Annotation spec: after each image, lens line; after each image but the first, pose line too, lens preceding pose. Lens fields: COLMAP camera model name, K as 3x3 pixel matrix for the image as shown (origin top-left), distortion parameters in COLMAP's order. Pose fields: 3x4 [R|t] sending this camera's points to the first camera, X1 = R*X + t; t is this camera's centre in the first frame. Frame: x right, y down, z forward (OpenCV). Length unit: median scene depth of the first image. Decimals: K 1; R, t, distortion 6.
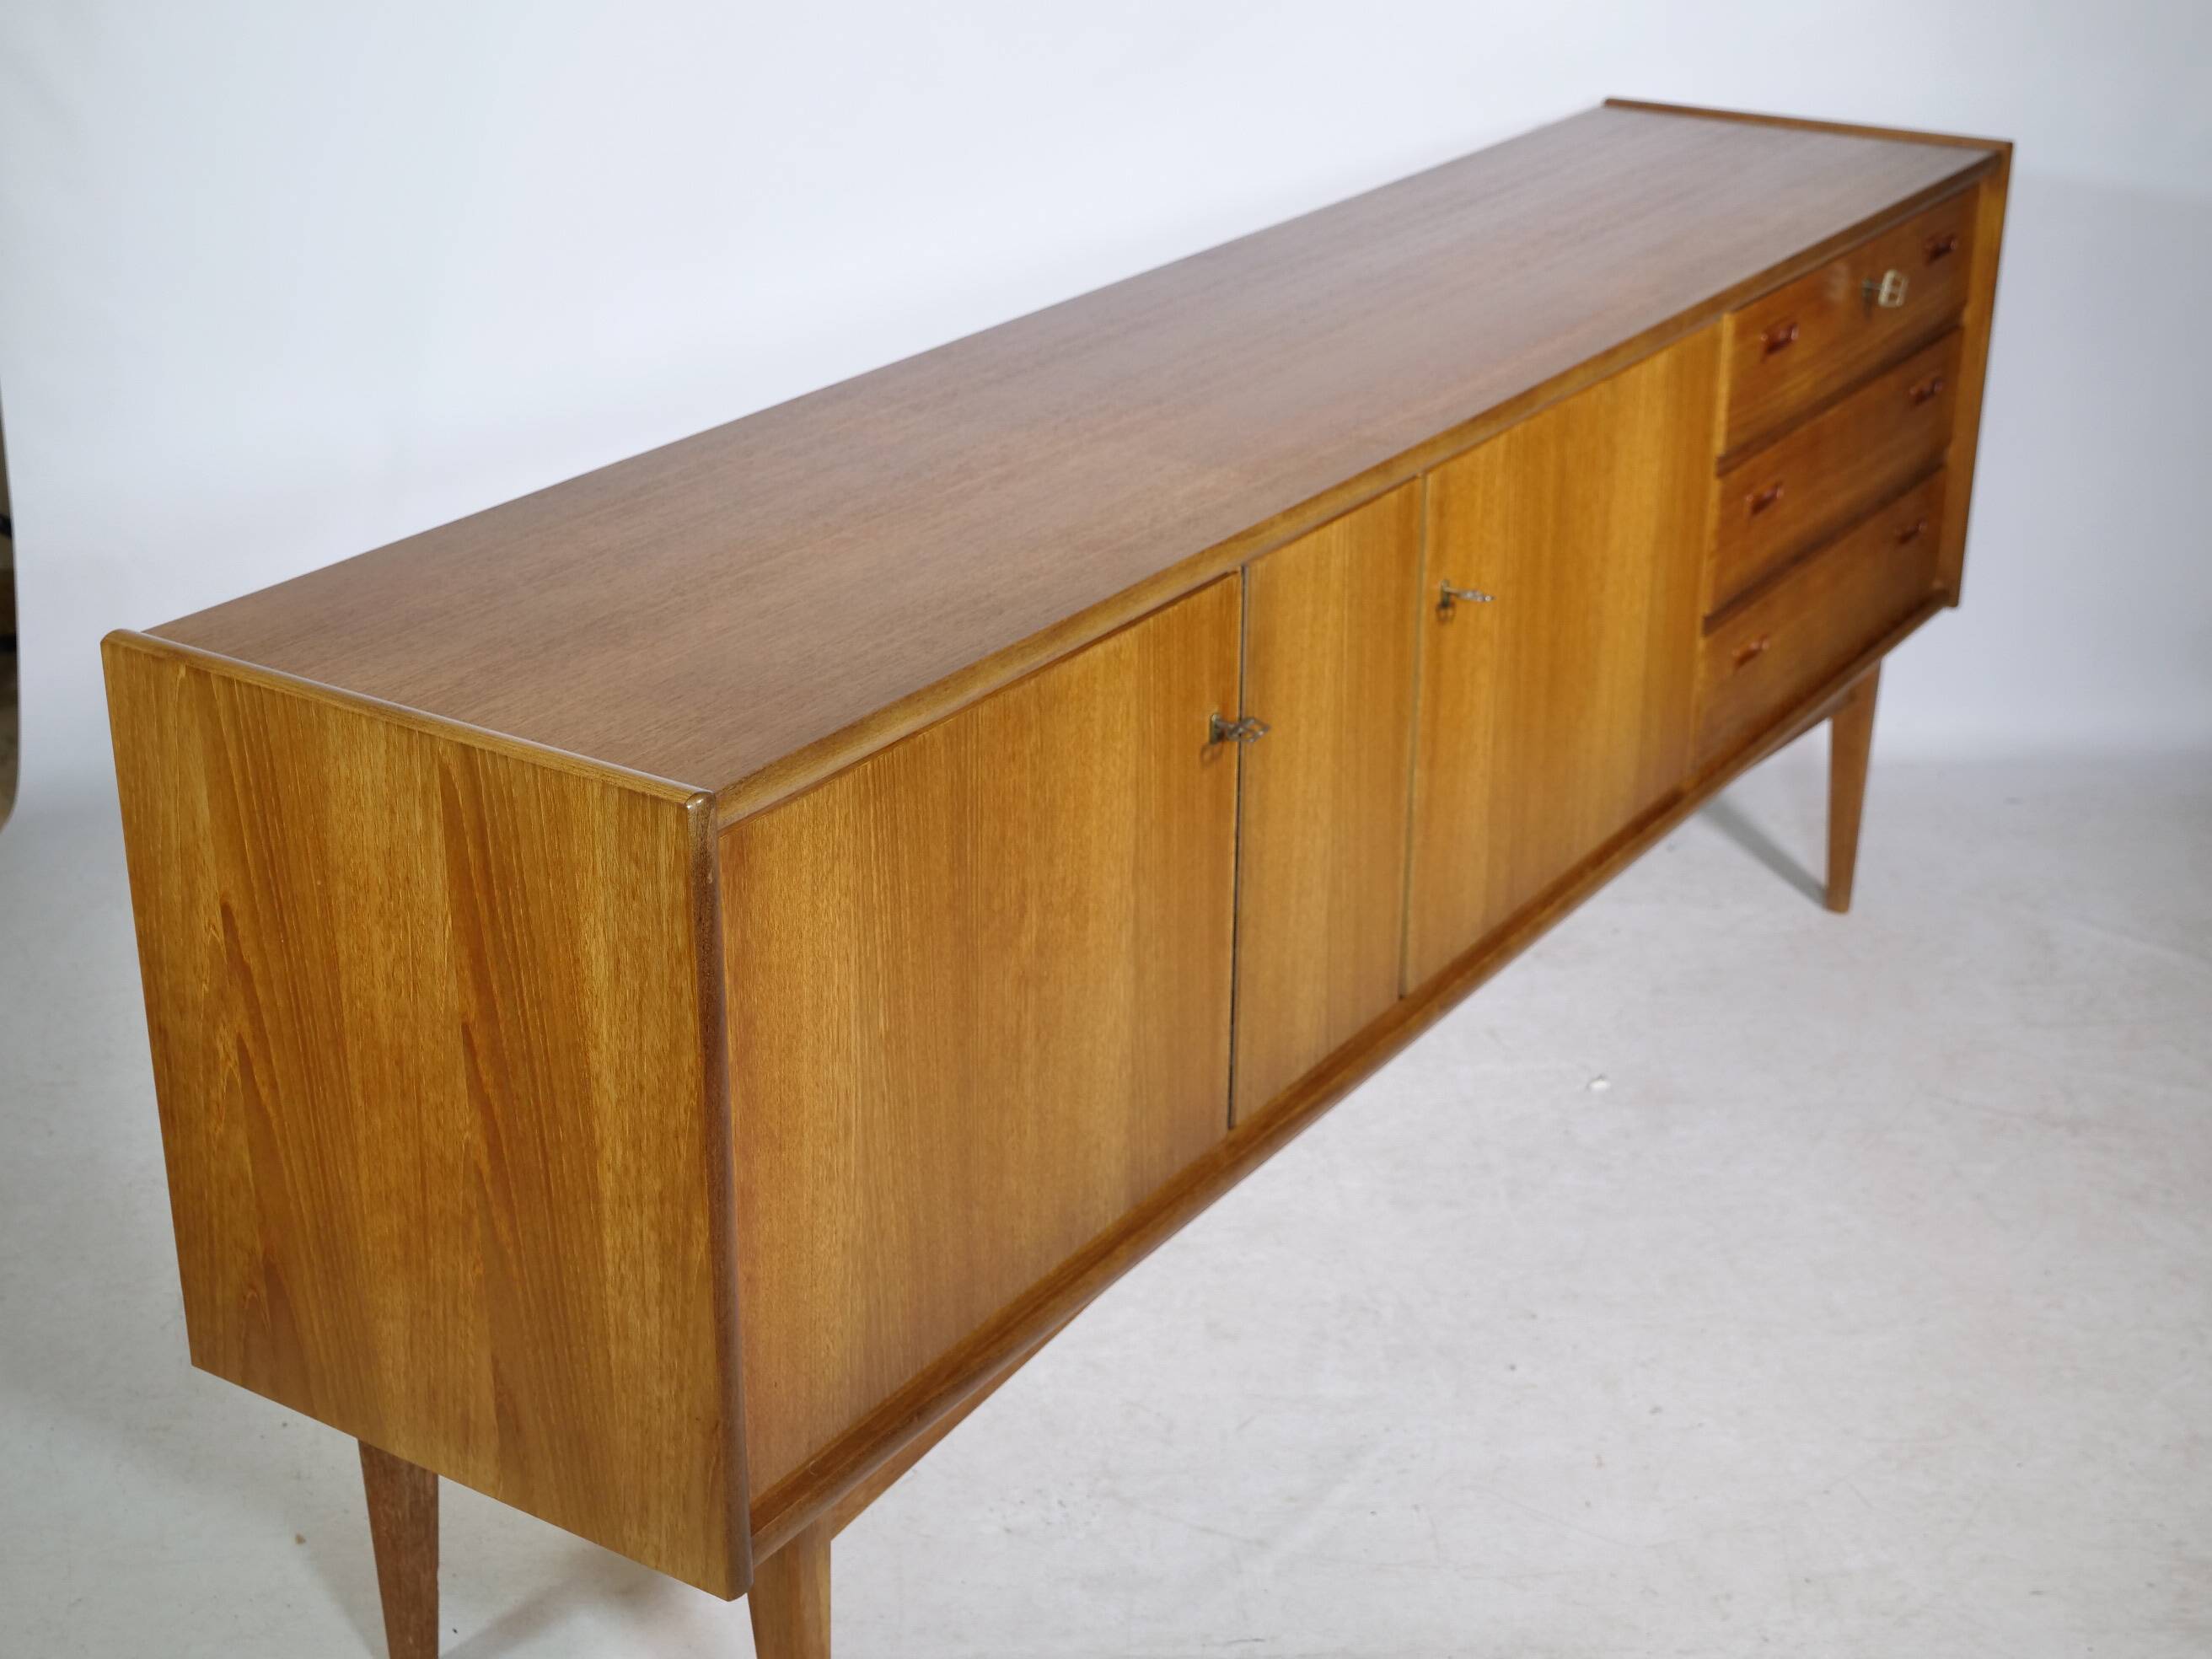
lens RADIAL K [[3030.2, 0, 1106.1], [0, 3030.2, 823.6], [0, 0, 1]] dist [-0.020702, 0.000000]
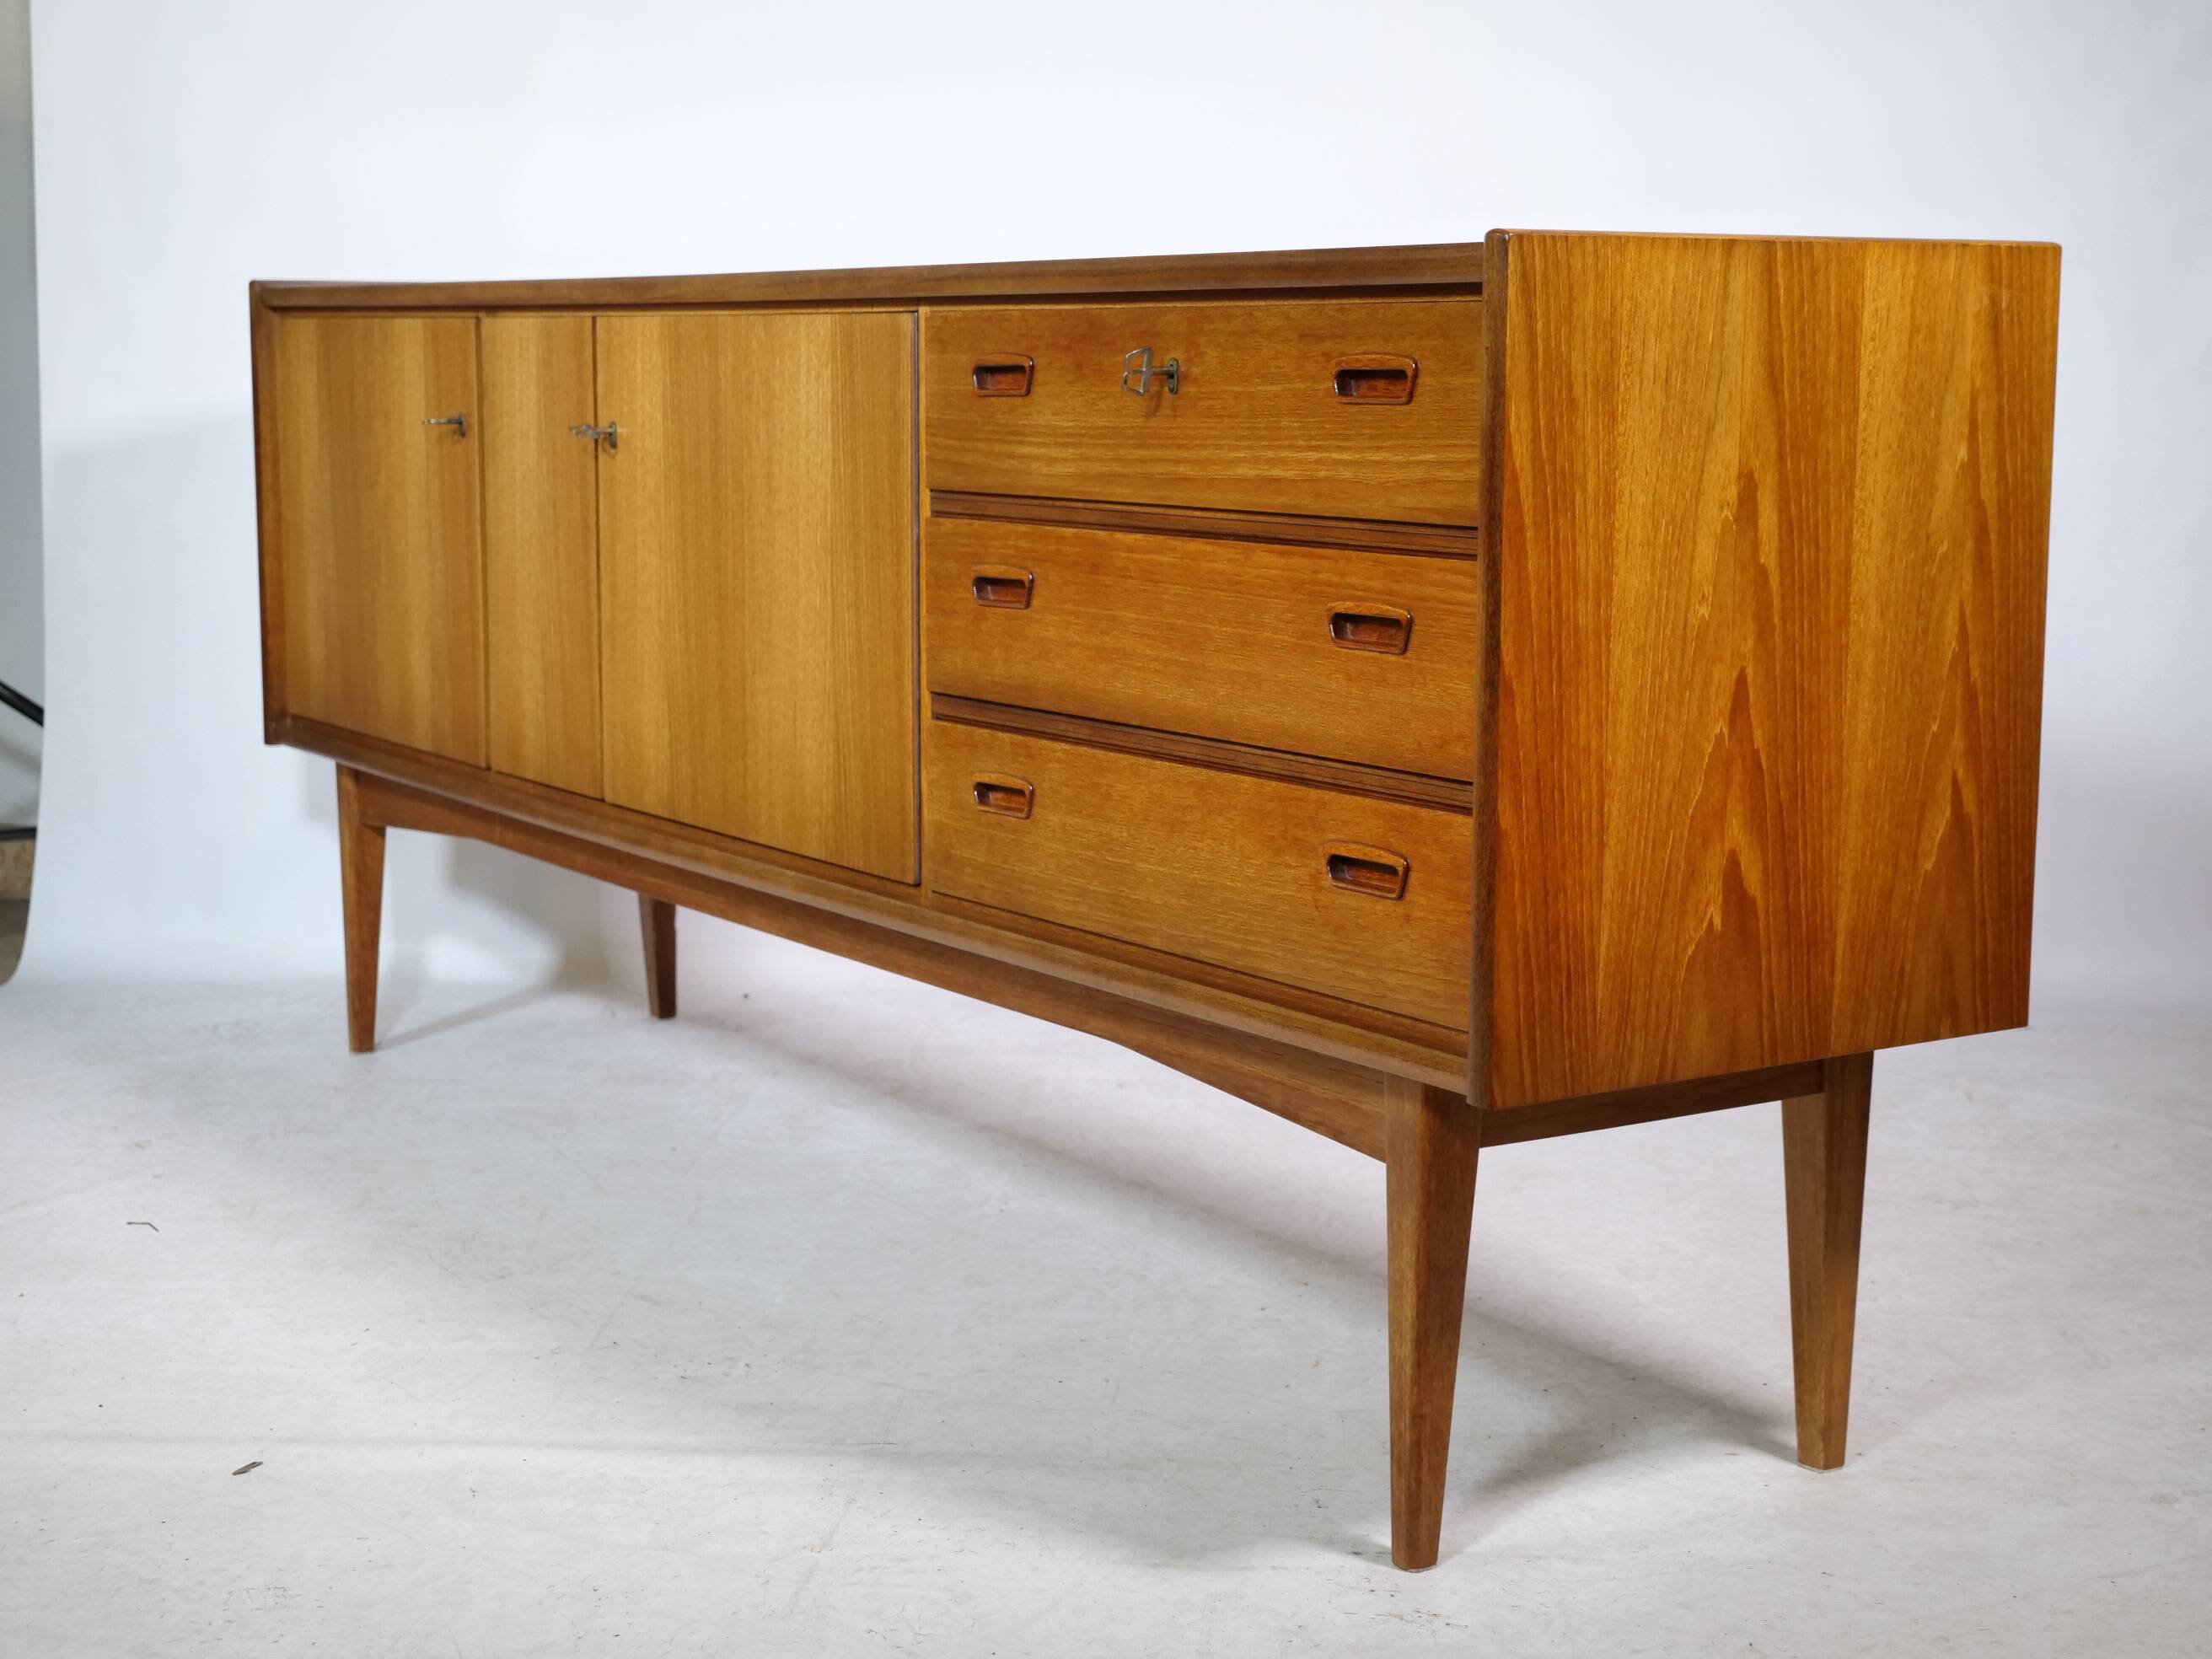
lens RADIAL K [[3436.7, 0, 1107.2], [0, 3436.7, 844.1], [0, 0, 1]] dist [0.017932, 0.000000]
pose [[-0.394791, 0.139726, -0.908084, 1.438570], [-0.361853, 0.884839, 0.293465, -0.449146], [0.844513, 0.444450, -0.298766, 1.857674]]
